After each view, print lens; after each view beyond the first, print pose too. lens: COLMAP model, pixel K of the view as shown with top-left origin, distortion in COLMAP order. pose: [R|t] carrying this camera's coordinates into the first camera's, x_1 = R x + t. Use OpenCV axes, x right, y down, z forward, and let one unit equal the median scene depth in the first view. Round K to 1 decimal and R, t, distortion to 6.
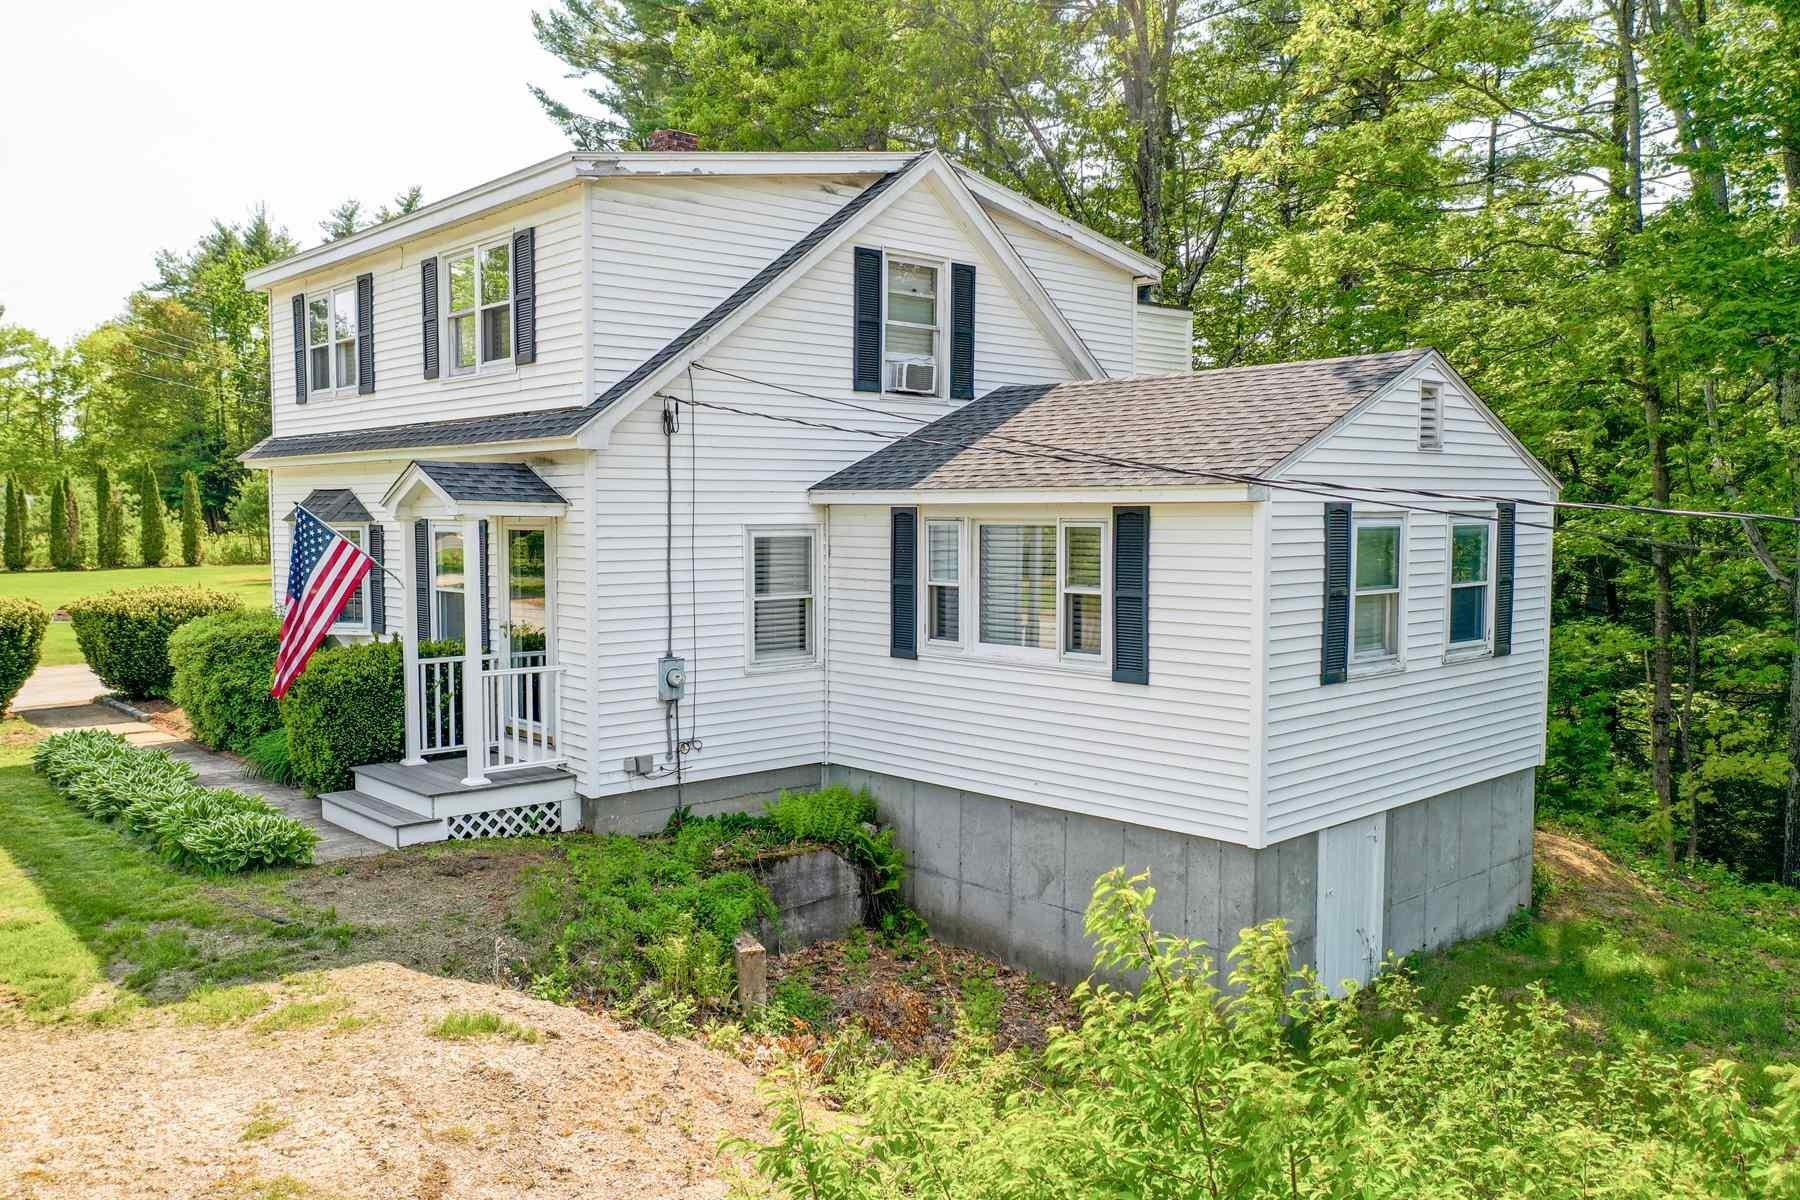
lens RADIAL K [[1425.0, 0, 900.0], [0, 1425.0, 600.0], [0, 0, 1]] dist [0.002915, -0.003308]
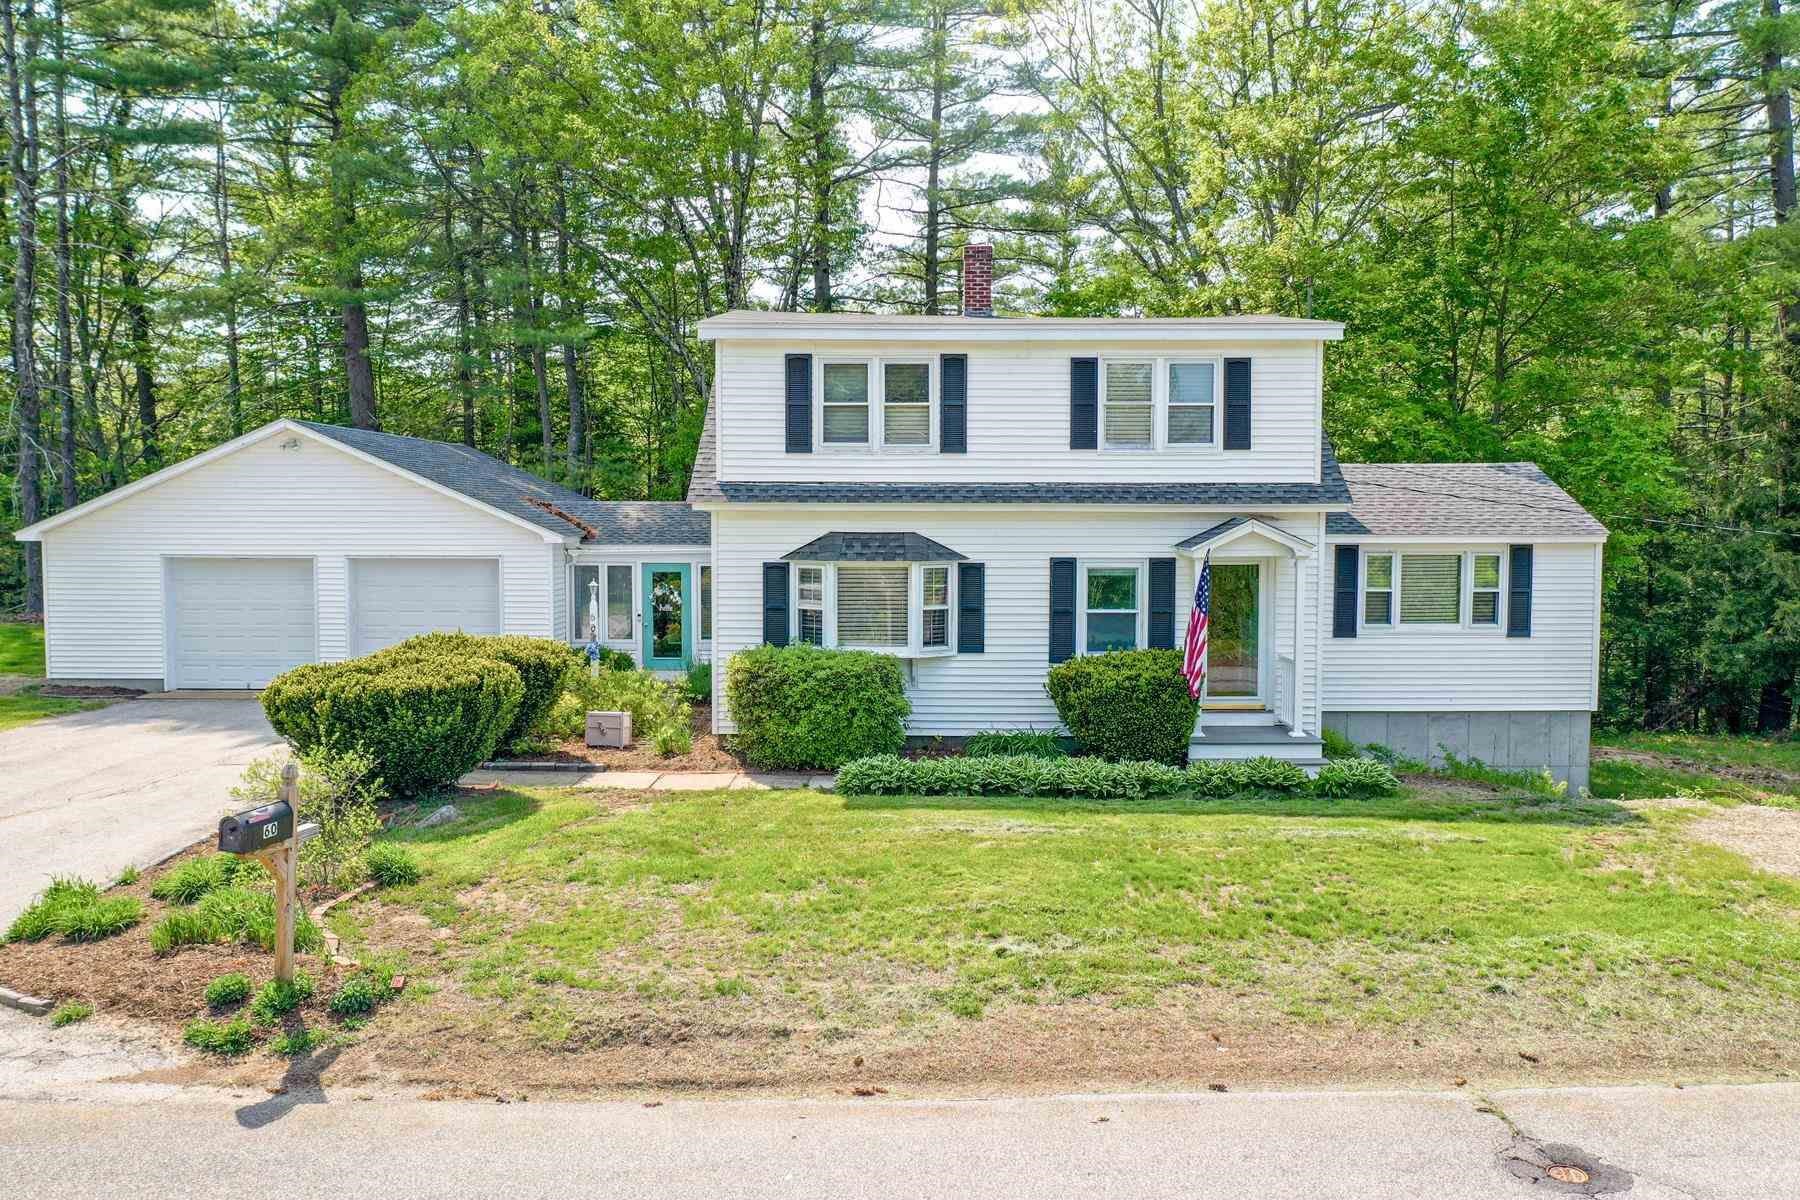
lens RADIAL K [[1425.0, 0, 900.0], [0, 1425.0, 600.0], [0, 0, 1]] dist [0.002915, -0.003308]
pose [[0.679466, -0.038846, 0.732677, -1.531801], [0.048667, 0.998784, 0.007822, -0.039639], [-0.732091, 0.030342, 0.680531, 0.266639]]
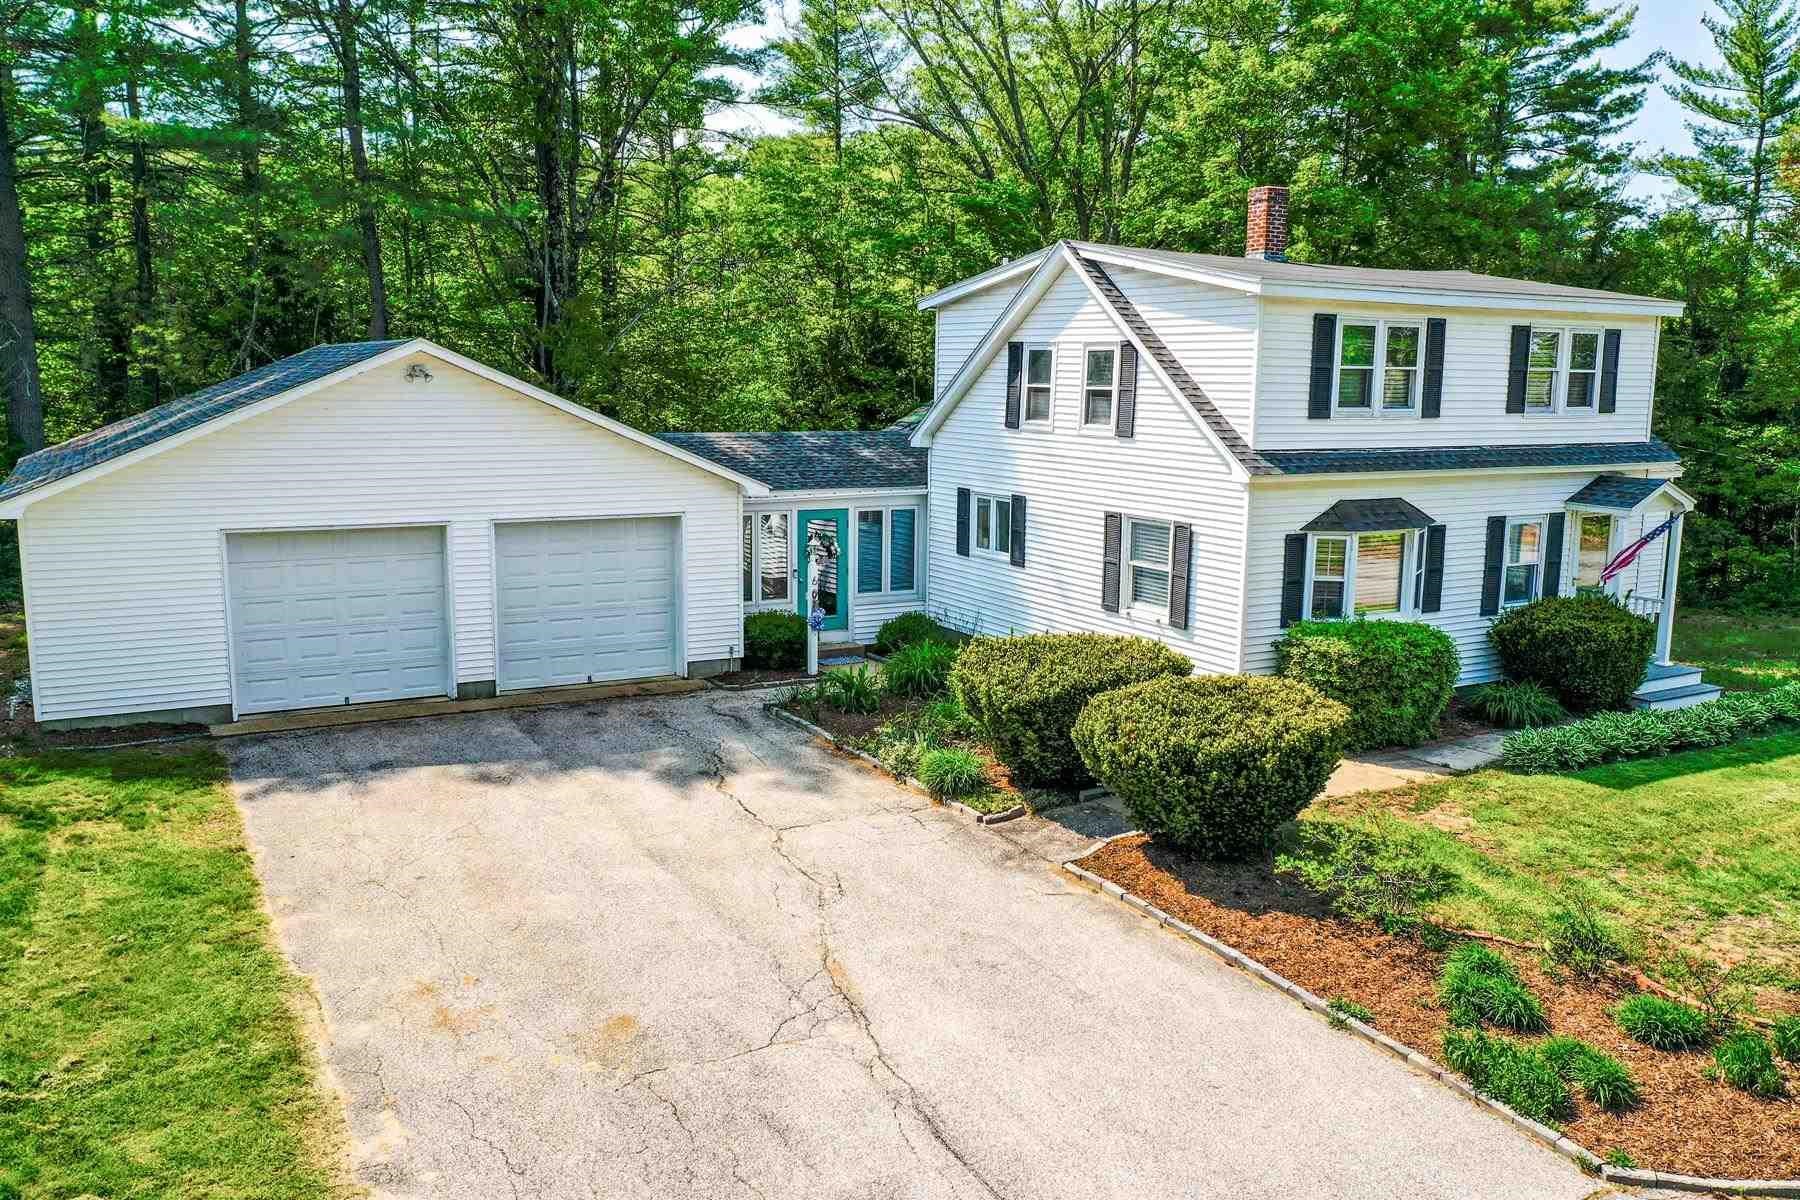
lens RADIAL K [[1425.0, 0, 900.0], [0, 1425.0, 600.0], [0, 0, 1]] dist [0.002915, -0.003308]
pose [[0.211711, -0.148710, 0.965952, -1.971714], [0.056130, 0.988575, 0.139891, -0.221844], [-0.975719, 0.024602, 0.217639, 1.405282]]
